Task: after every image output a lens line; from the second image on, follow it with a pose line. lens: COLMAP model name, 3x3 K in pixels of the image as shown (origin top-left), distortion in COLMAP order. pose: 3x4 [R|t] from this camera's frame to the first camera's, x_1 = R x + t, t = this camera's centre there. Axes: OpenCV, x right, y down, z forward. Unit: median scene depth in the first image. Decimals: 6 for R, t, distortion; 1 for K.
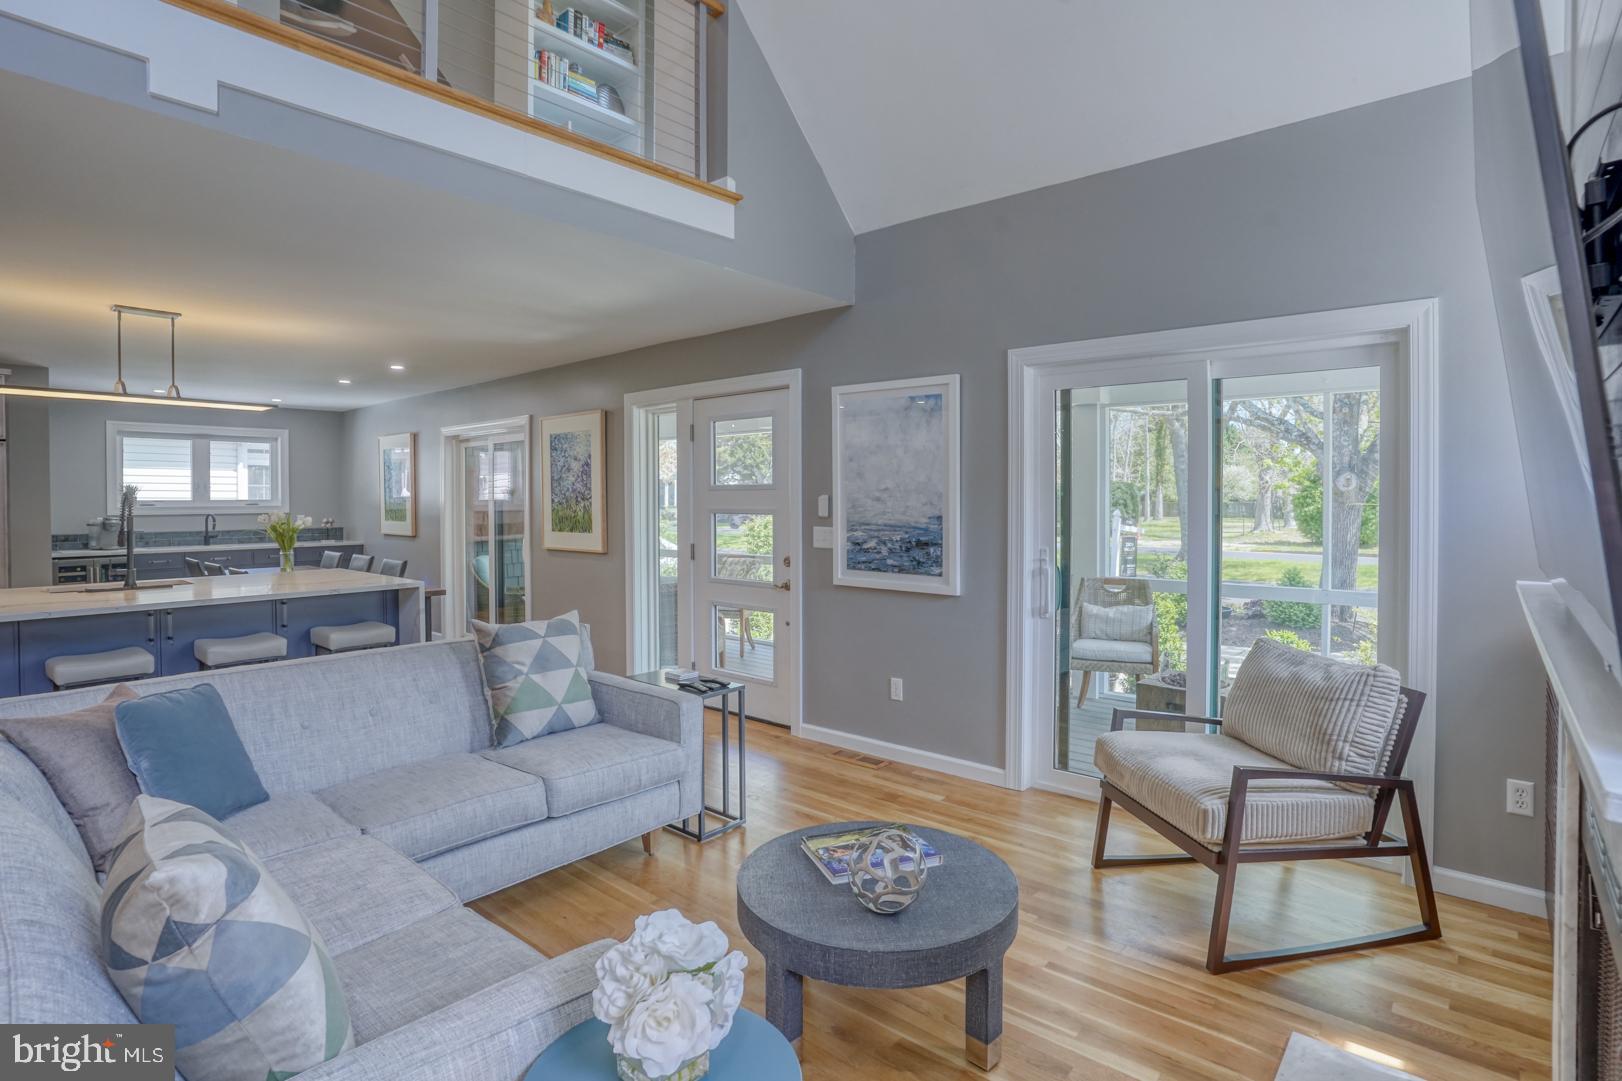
lens RADIAL K [[800.8, 0, 810.2], [0, 800.8, 533.3], [0, 0, 1]] dist [-0.066890, 0.027182]
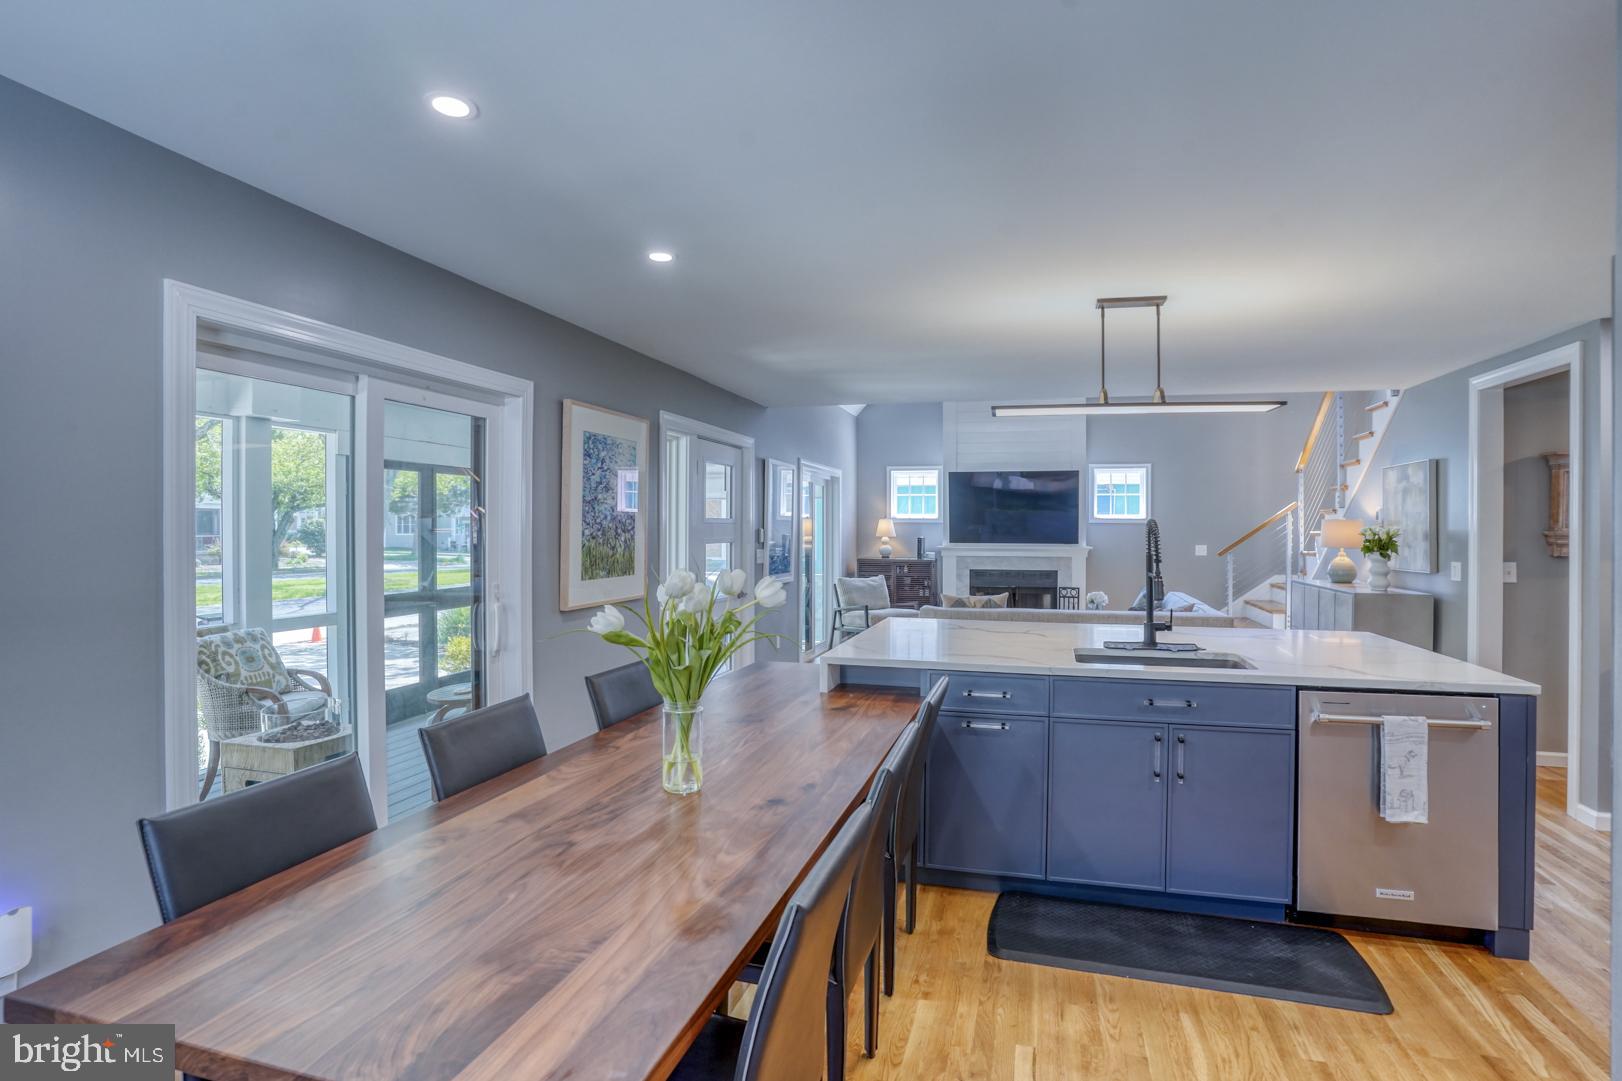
lens RADIAL K [[801.6, 0, 824.1], [0, 801.6, 540.5], [0, 0, 1]] dist [-0.069997, 0.027312]
pose [[-0.418867, -0.013421, 0.907948, -1.441786], [0.036570, 0.998830, 0.031636, -0.070005], [-0.907311, 0.046455, -0.417886, 1.584908]]
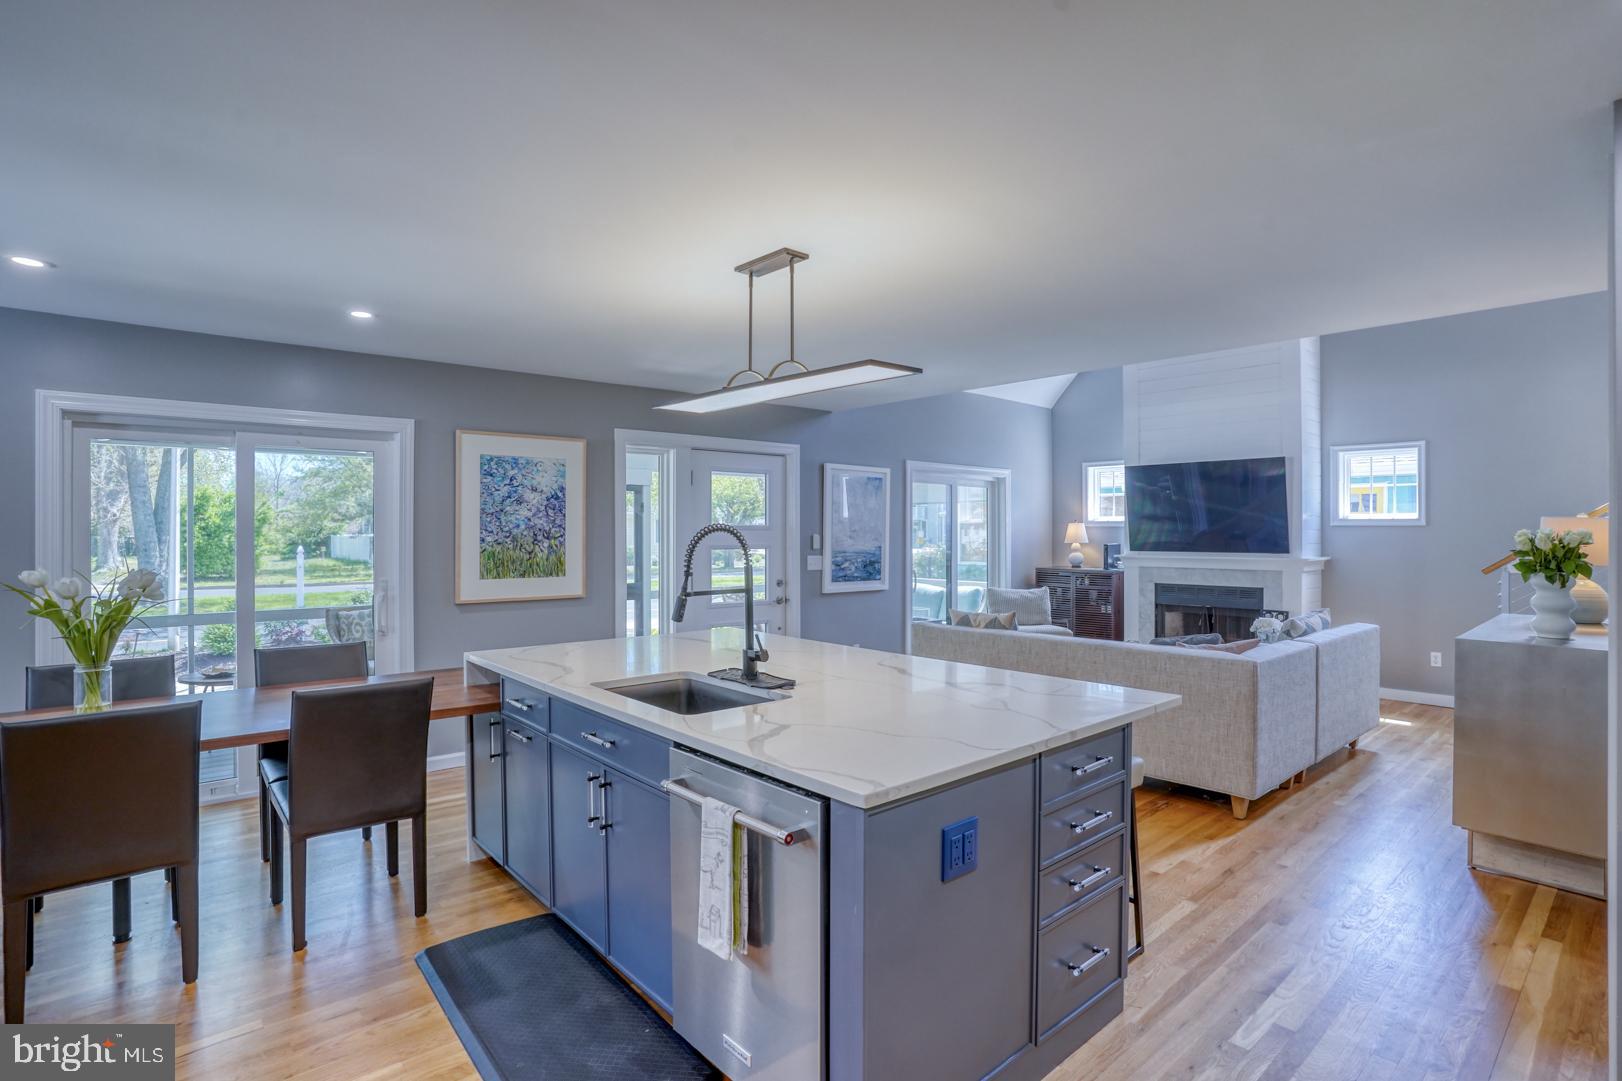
lens RADIAL K [[800.8, 0, 810.2], [0, 800.8, 533.3], [0, 0, 1]] dist [-0.066890, 0.027182]
pose [[0.154525, 0.000626, 0.987989, -1.507629], [0.042378, 0.999075, -0.007261, -0.040542], [-0.987080, 0.042991, 0.154355, 0.817137]]
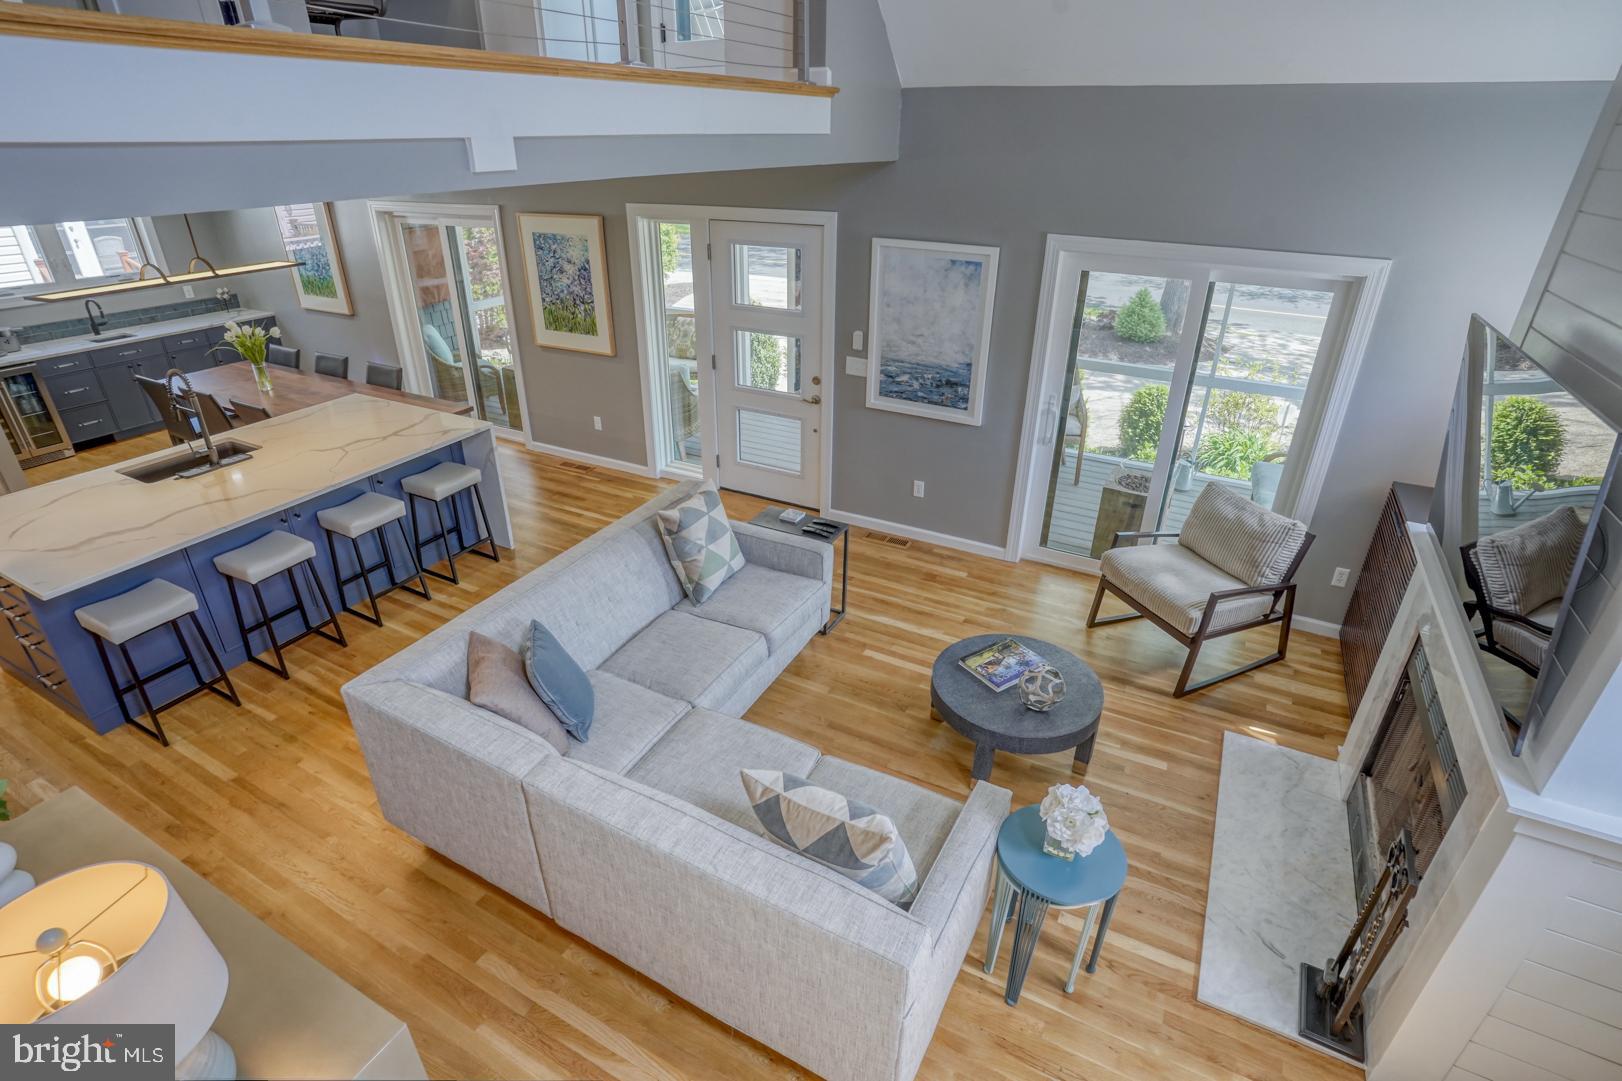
lens RADIAL K [[784.8, 0, 790.7], [0, 784.8, 527.5], [0, 0, 1]] dist [-0.062102, 0.000301]
pose [[0.976544, -0.097910, 0.191769, -0.338233], [0.007732, 0.906006, 0.423195, -0.282487], [-0.215179, -0.411785, 0.885512, -0.104281]]
